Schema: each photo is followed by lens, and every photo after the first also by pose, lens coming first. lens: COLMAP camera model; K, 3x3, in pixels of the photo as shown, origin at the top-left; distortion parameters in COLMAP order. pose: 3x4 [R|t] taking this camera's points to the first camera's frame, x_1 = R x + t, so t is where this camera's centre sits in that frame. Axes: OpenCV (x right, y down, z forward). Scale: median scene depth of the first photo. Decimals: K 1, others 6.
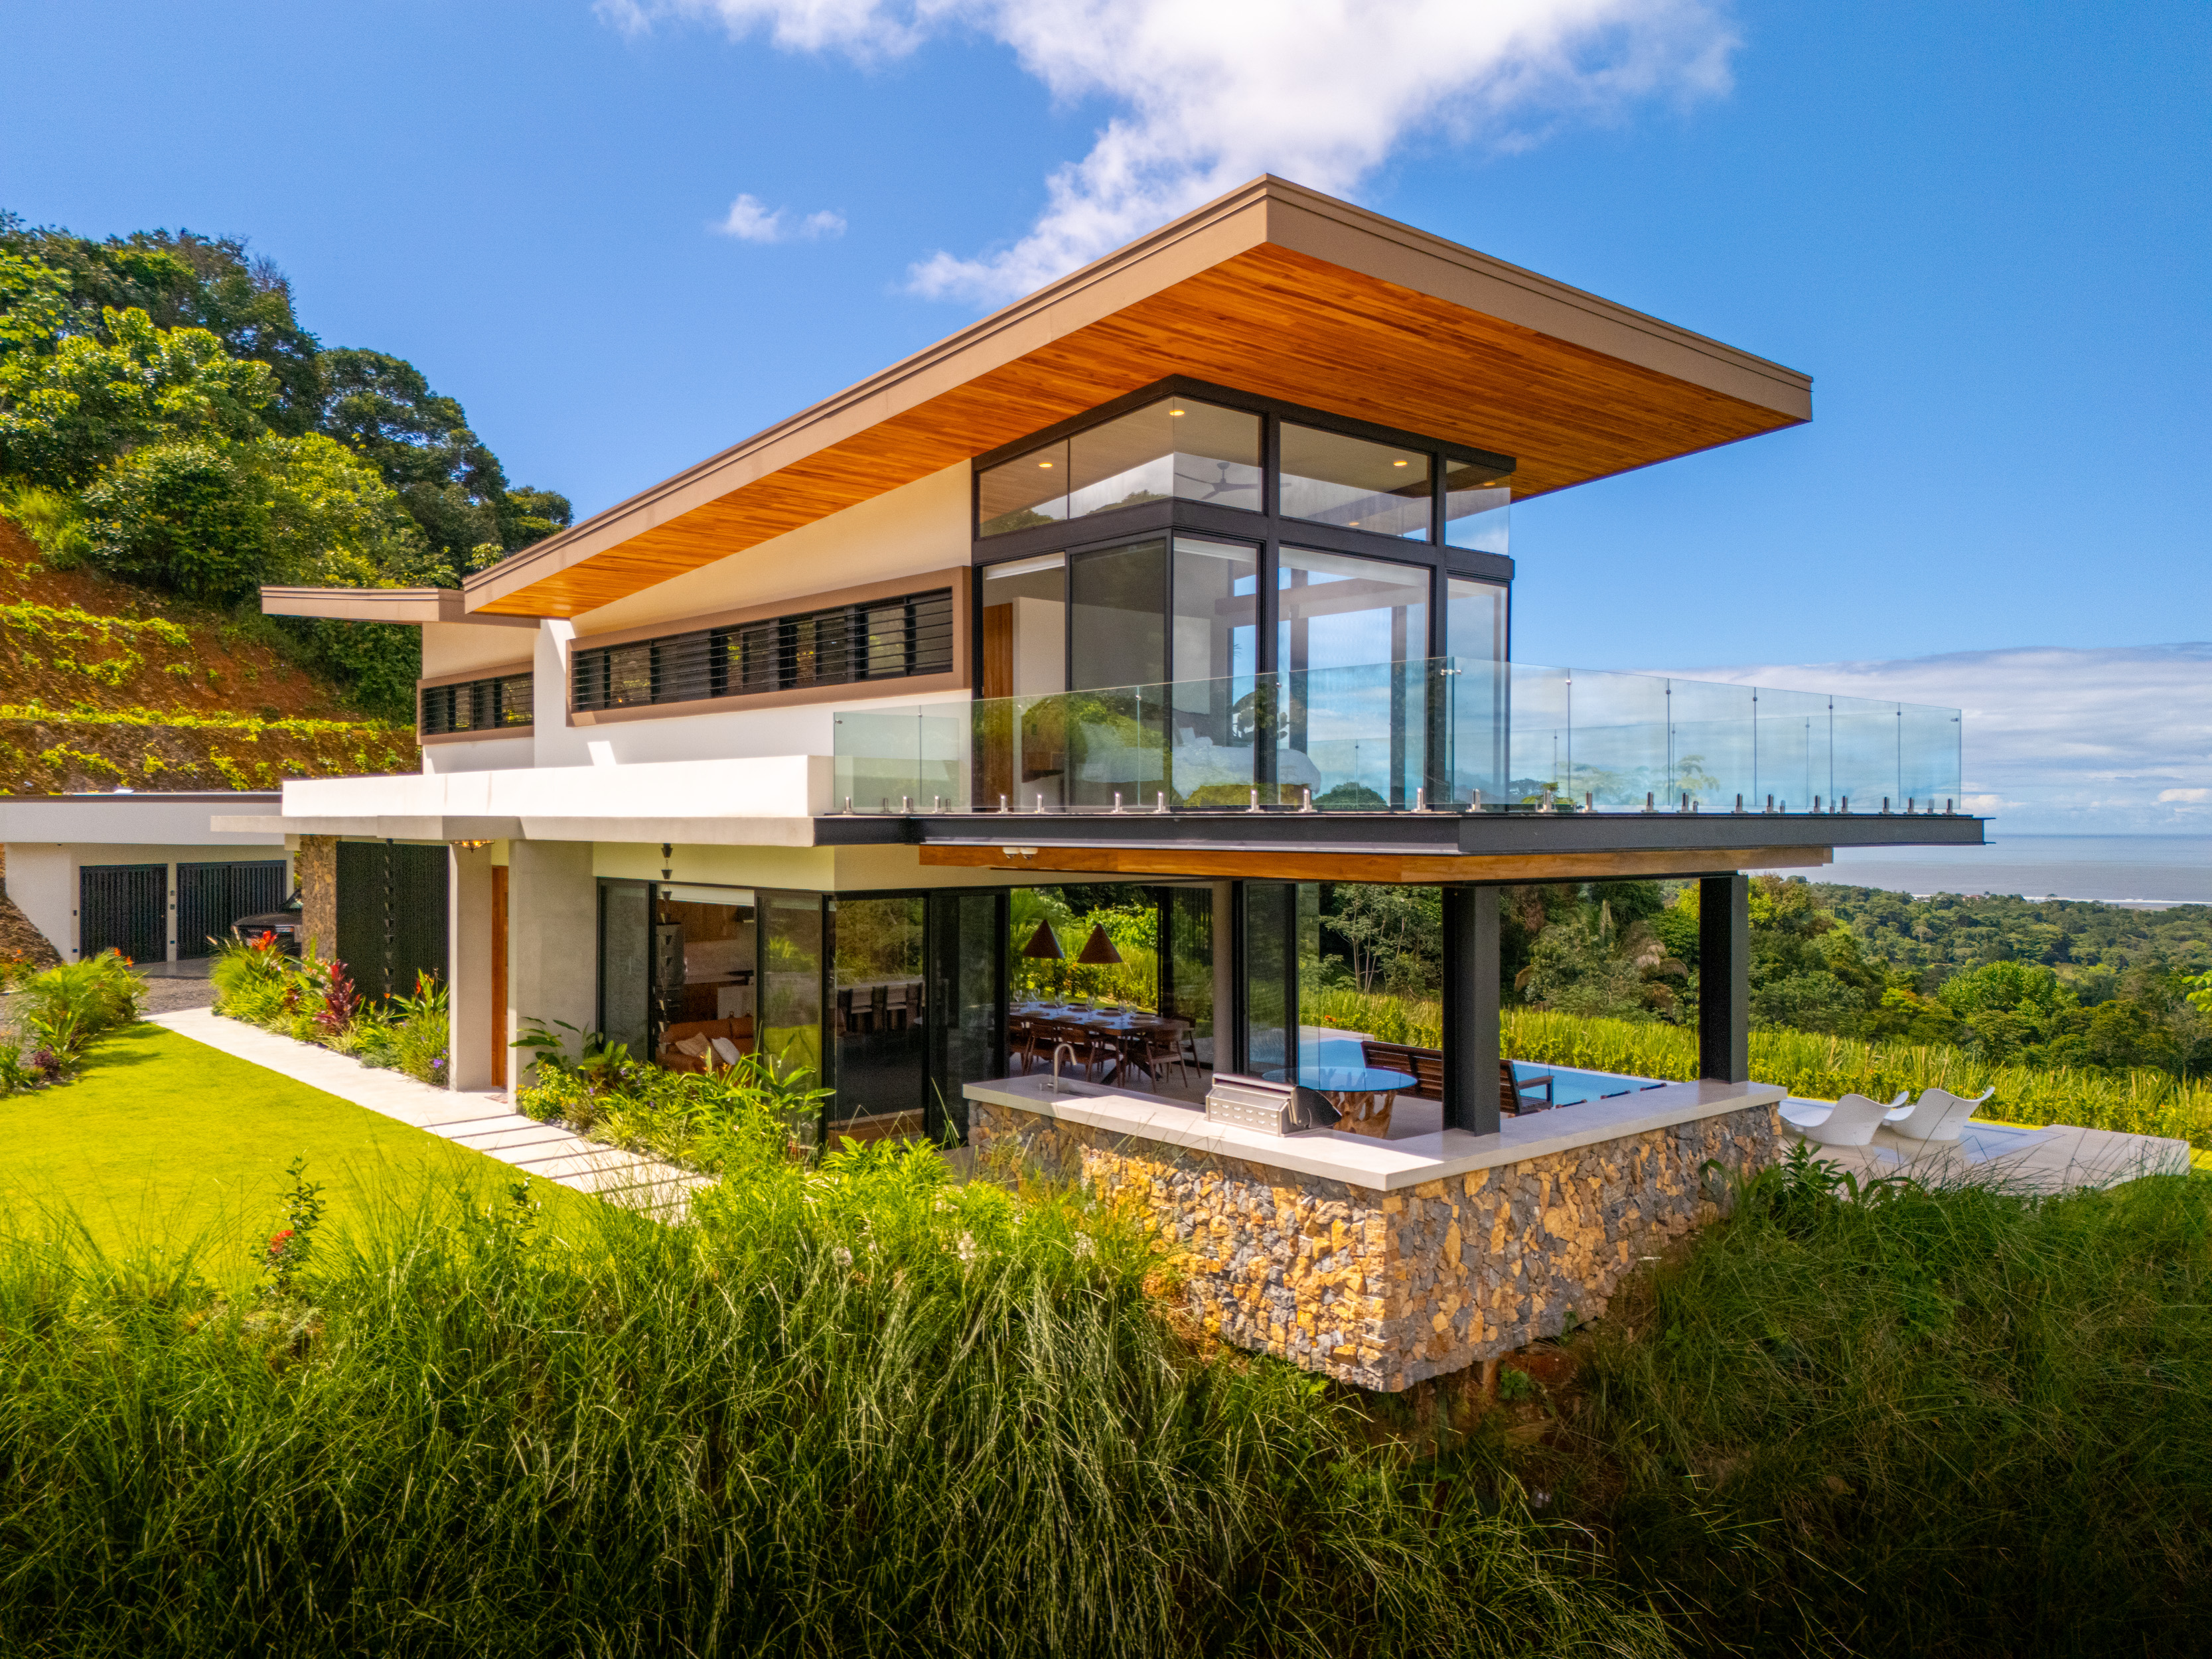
lens RADIAL K [[1627.1, 0, 1084.7], [0, 1627.1, 831.3], [0, 0, 1]] dist [0.053313, -0.040439]
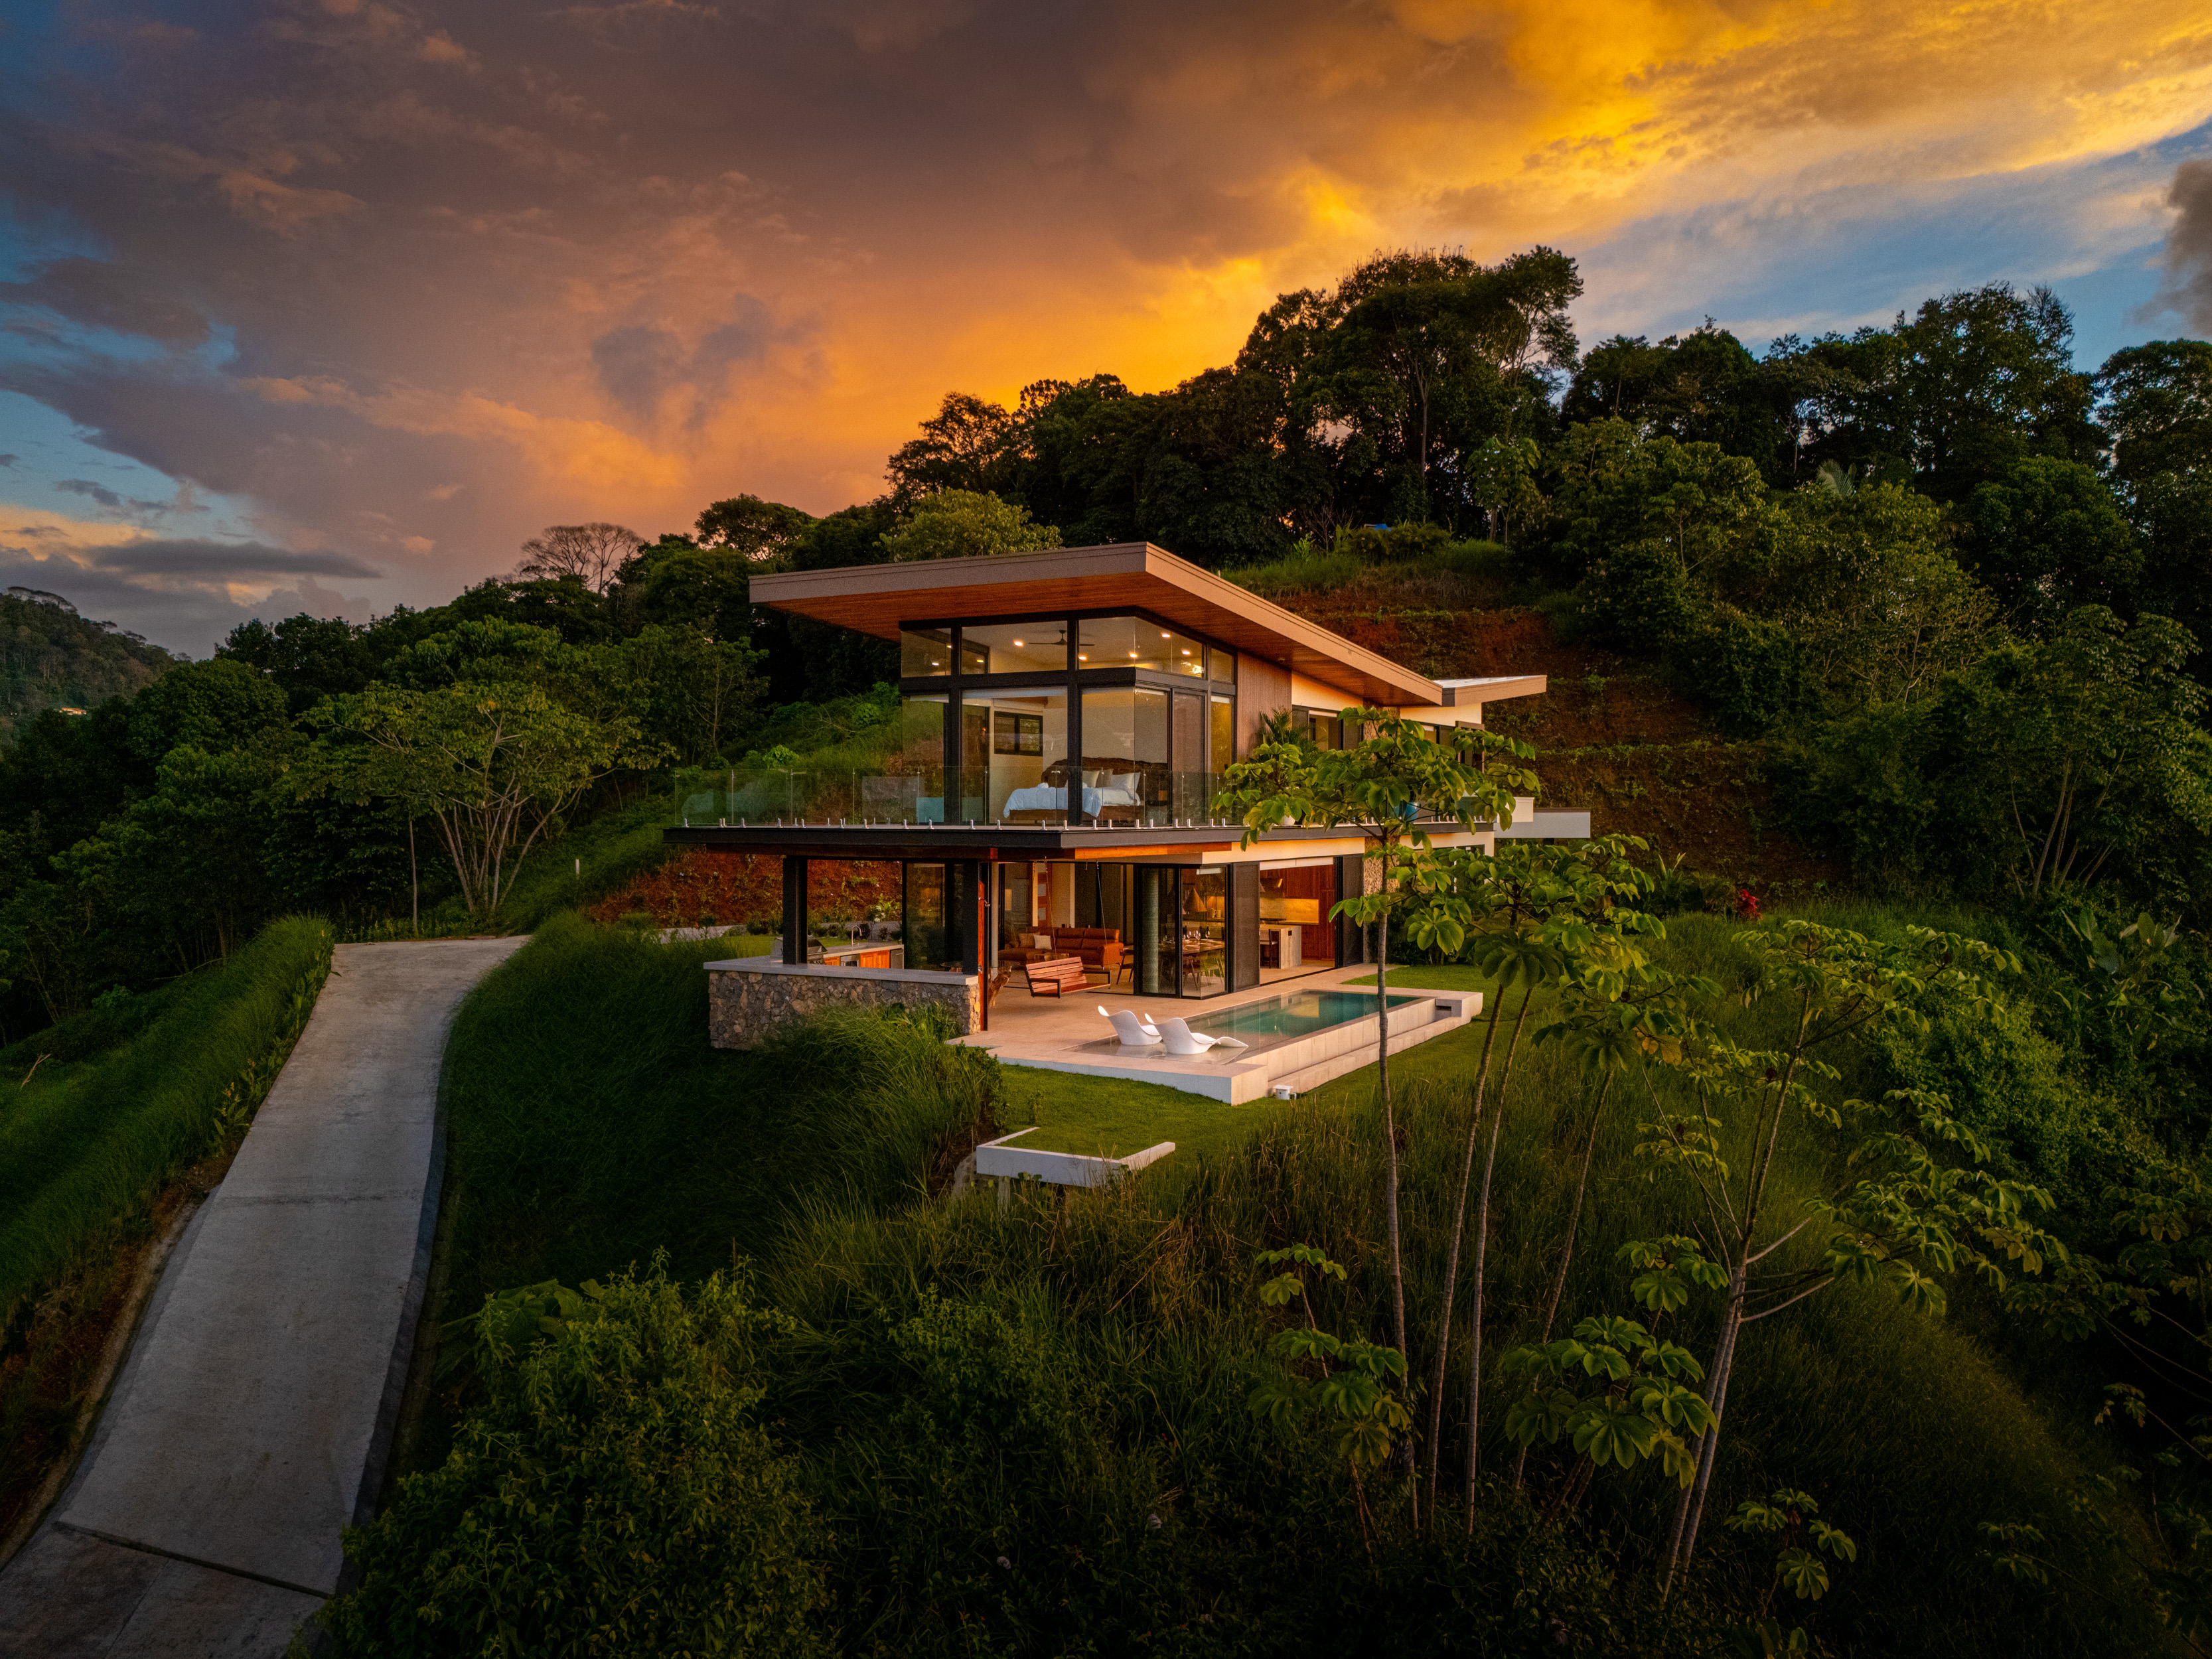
lens RADIAL K [[1627.1, 0, 1104.4], [0, 1627.1, 826.7], [0, 0, 1]] dist [0.053313, -0.040439]
pose [[0.334003, 0.009902, -0.942520, 2.084623], [-0.008118, 0.999938, 0.007629, -0.027119], [0.942537, 0.005104, 0.334062, 0.516733]]
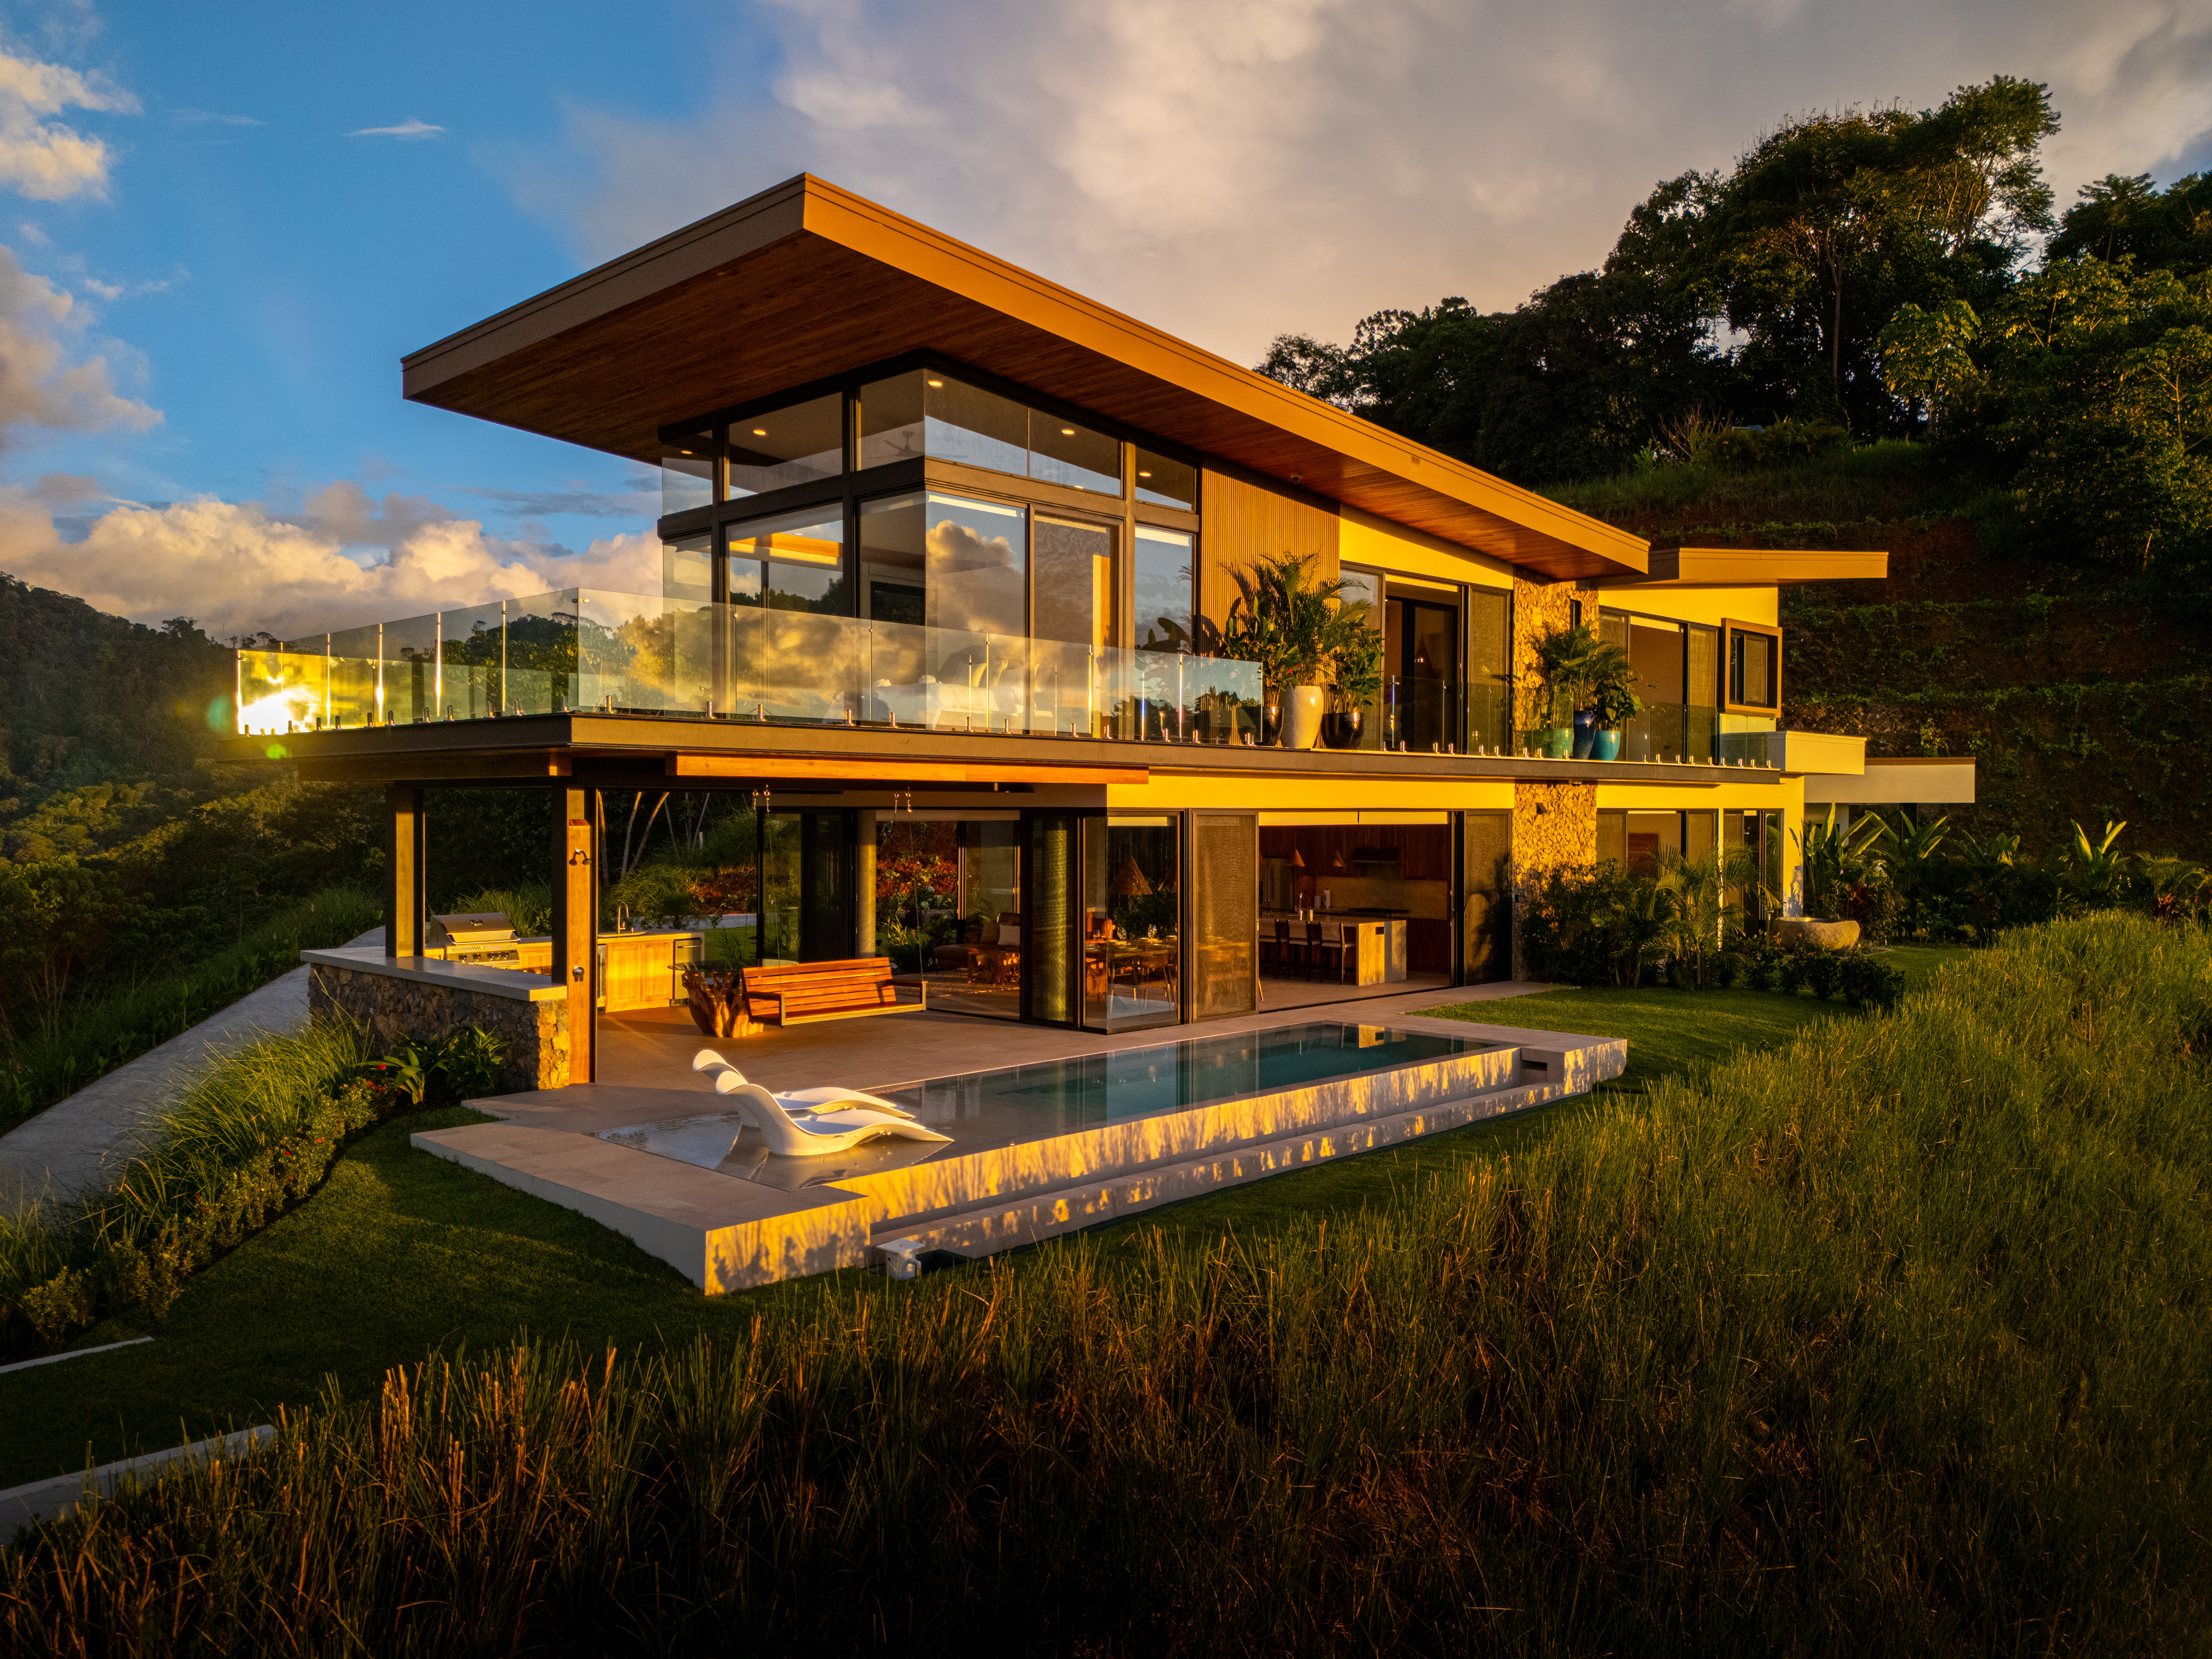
lens RADIAL K [[1627.1, 0, 1103.1], [0, 1627.1, 828.1], [0, 0, 1]] dist [0.053313, -0.040439]
pose [[0.074073, 0.011302, -0.997189, 1.412541], [-0.011416, 0.999880, 0.010485, 0.038299], [0.997188, 0.010607, 0.074193, 1.224650]]
